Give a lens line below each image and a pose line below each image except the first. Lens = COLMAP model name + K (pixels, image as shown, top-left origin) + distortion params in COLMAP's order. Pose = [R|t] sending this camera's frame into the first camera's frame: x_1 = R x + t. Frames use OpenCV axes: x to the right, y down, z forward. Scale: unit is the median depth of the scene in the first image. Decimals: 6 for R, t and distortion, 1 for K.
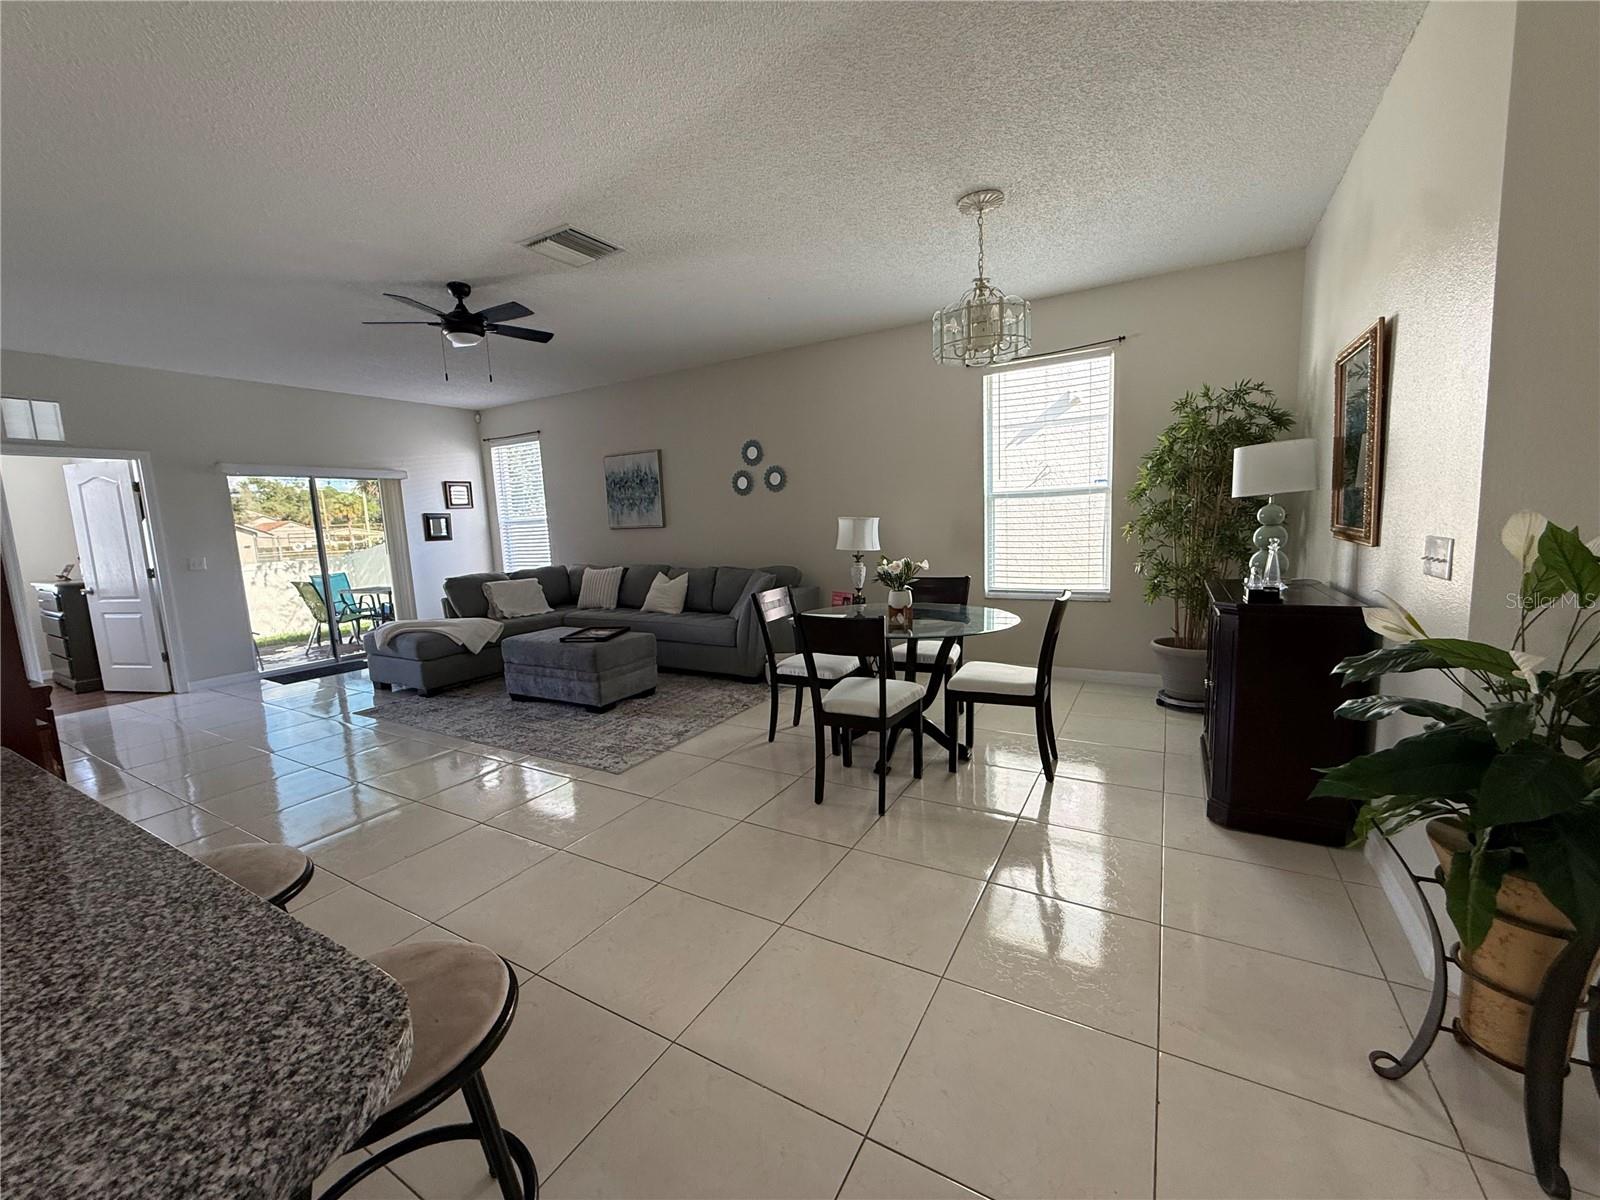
lens RADIAL K [[637.7, 0, 794.2], [0, 637.7, 602.9], [0, 0, 1]] dist [-0.003381, 0.000429]
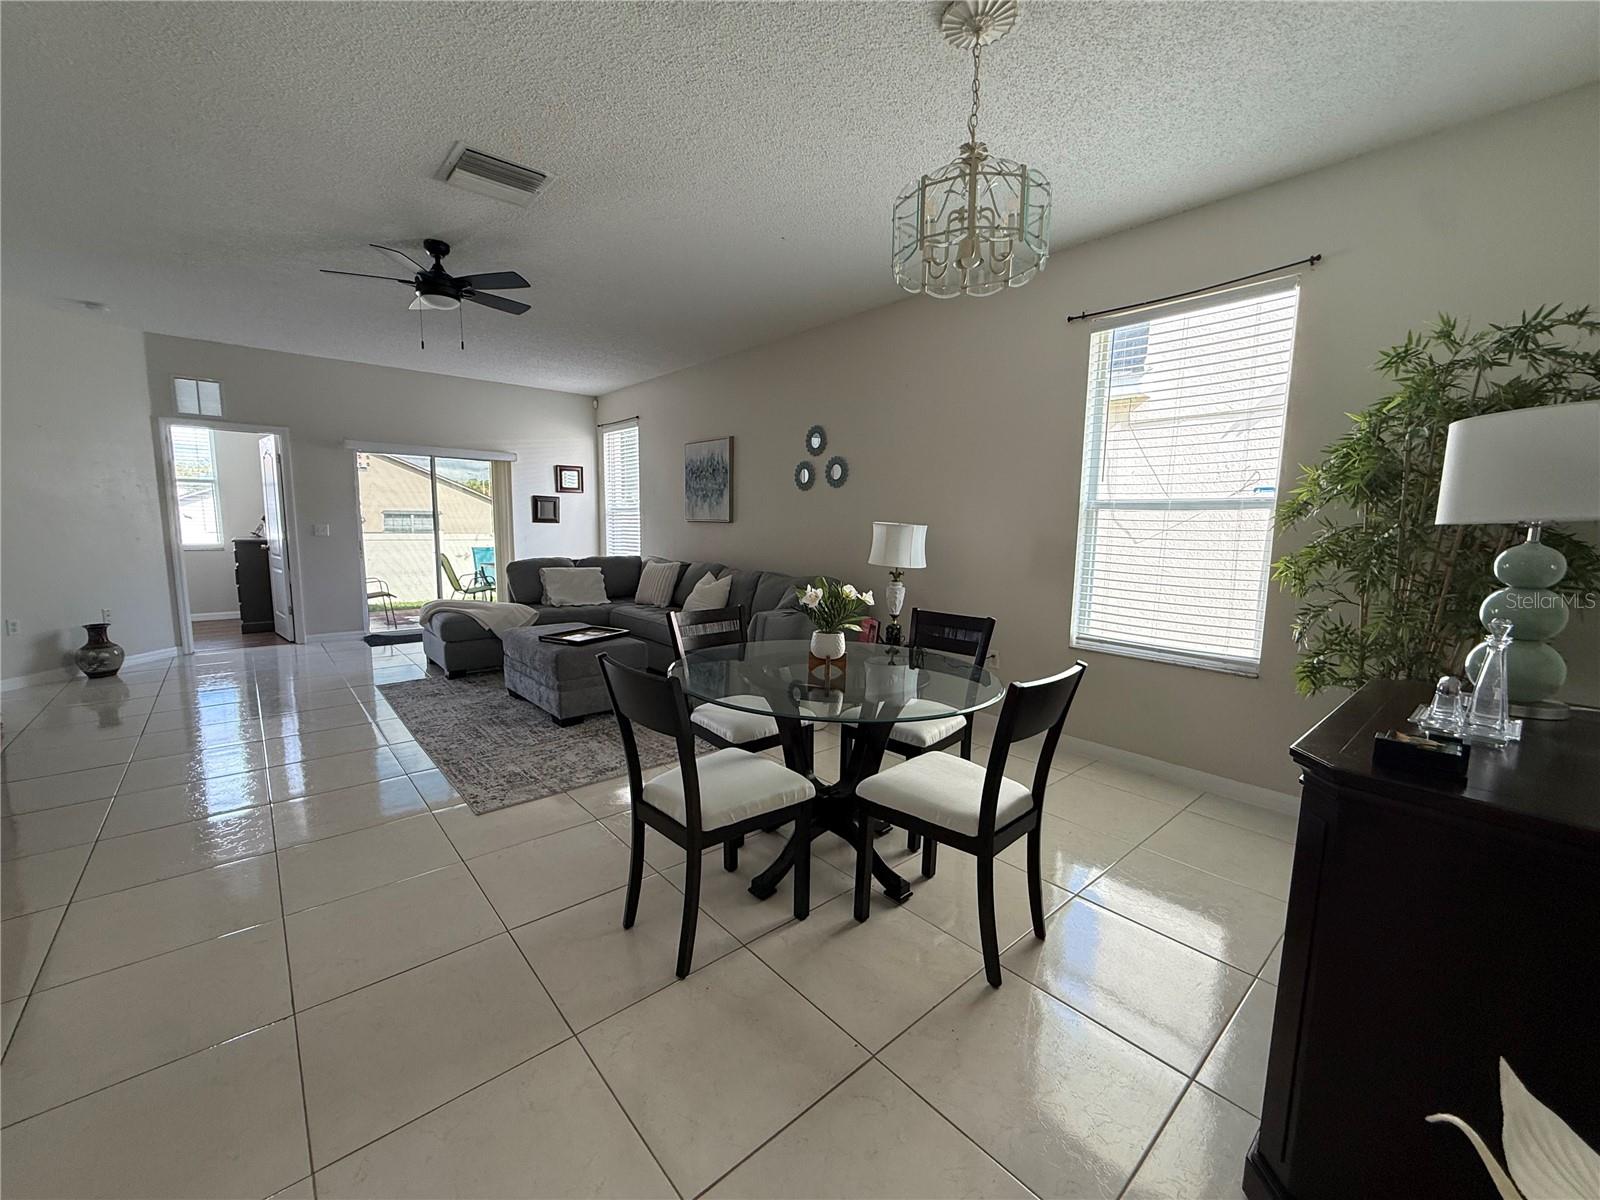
lens RADIAL K [[637.7, 0, 791.8], [0, 637.7, 602.6], [0, 0, 1]] dist [-0.003381, 0.000429]
pose [[0.945634, 0.098733, -0.309884, 0.222681], [-0.098767, 0.994988, 0.015620, -0.037789], [0.309873, 0.015836, 0.950646, 0.225685]]
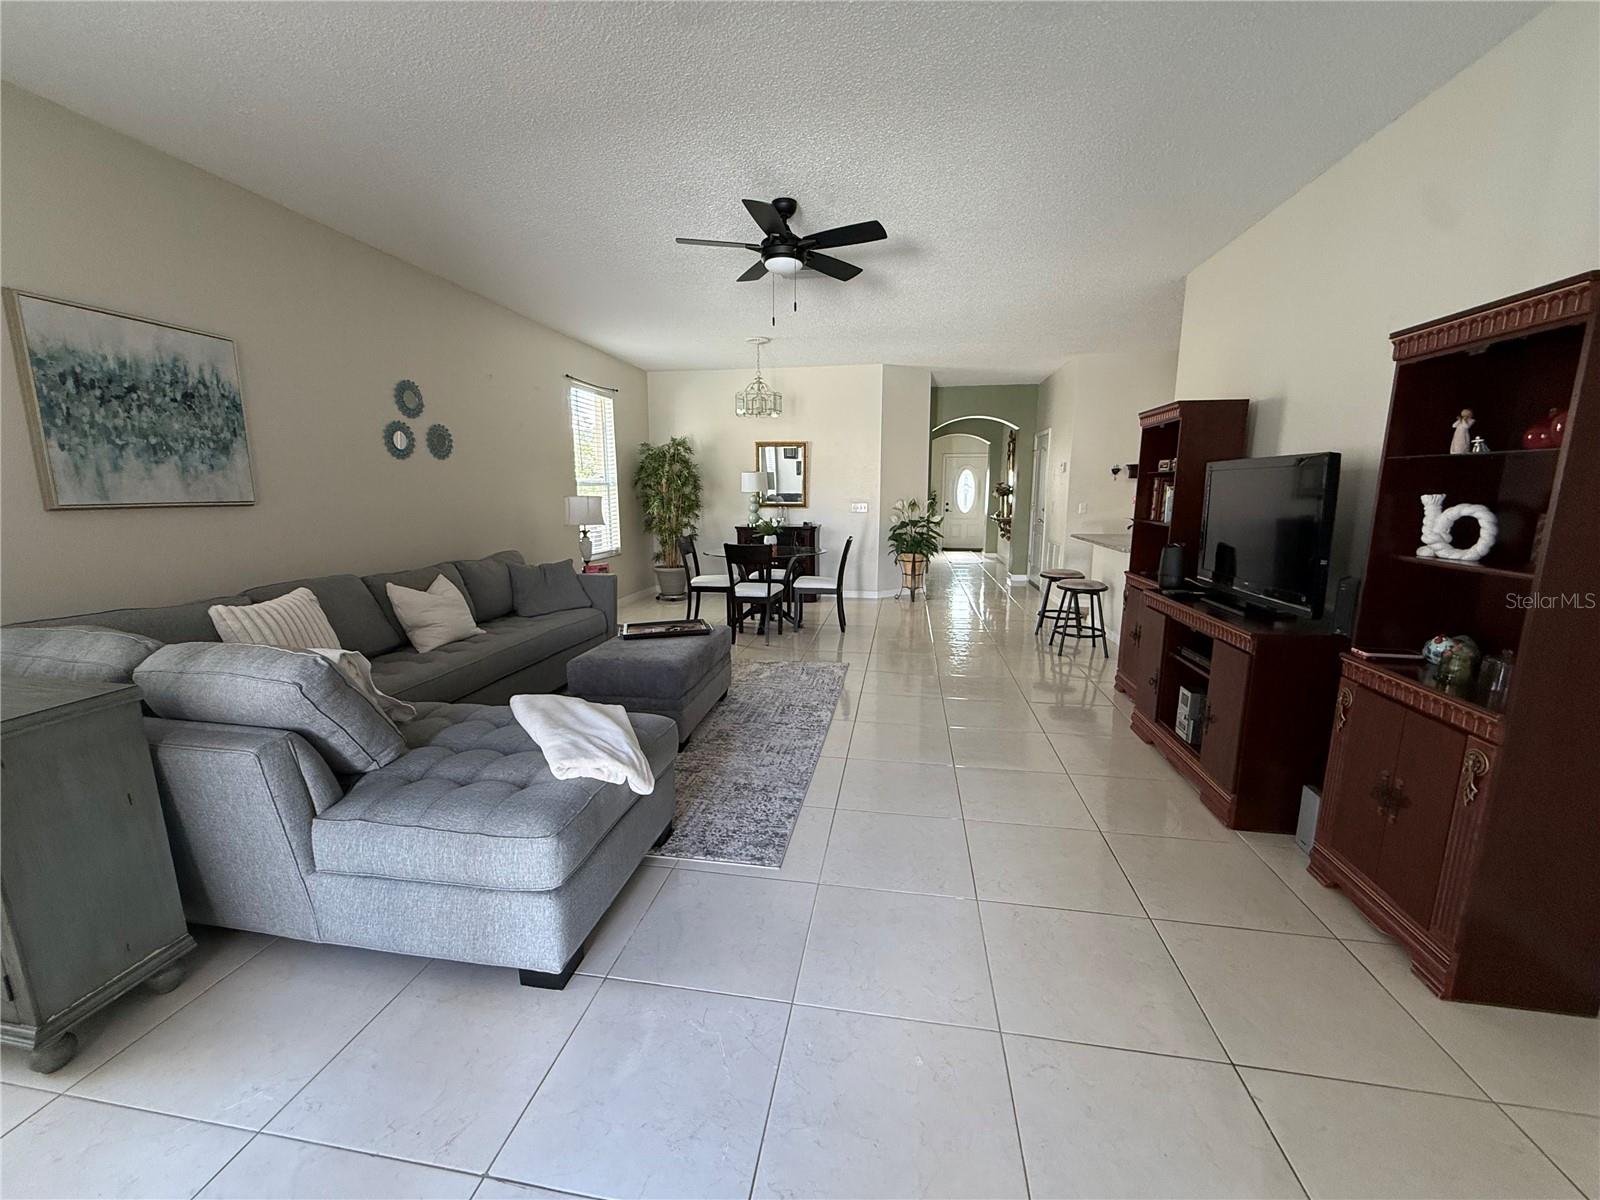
lens RADIAL K [[637.7, 0, 798.4], [0, 637.7, 598.1], [0, 0, 1]] dist [-0.003381, 0.000429]
pose [[-0.361384, -0.118862, 0.924810, -1.063192], [0.130620, 0.975608, 0.176432, -0.107680], [-0.923223, 0.184558, -0.337044, 1.051742]]
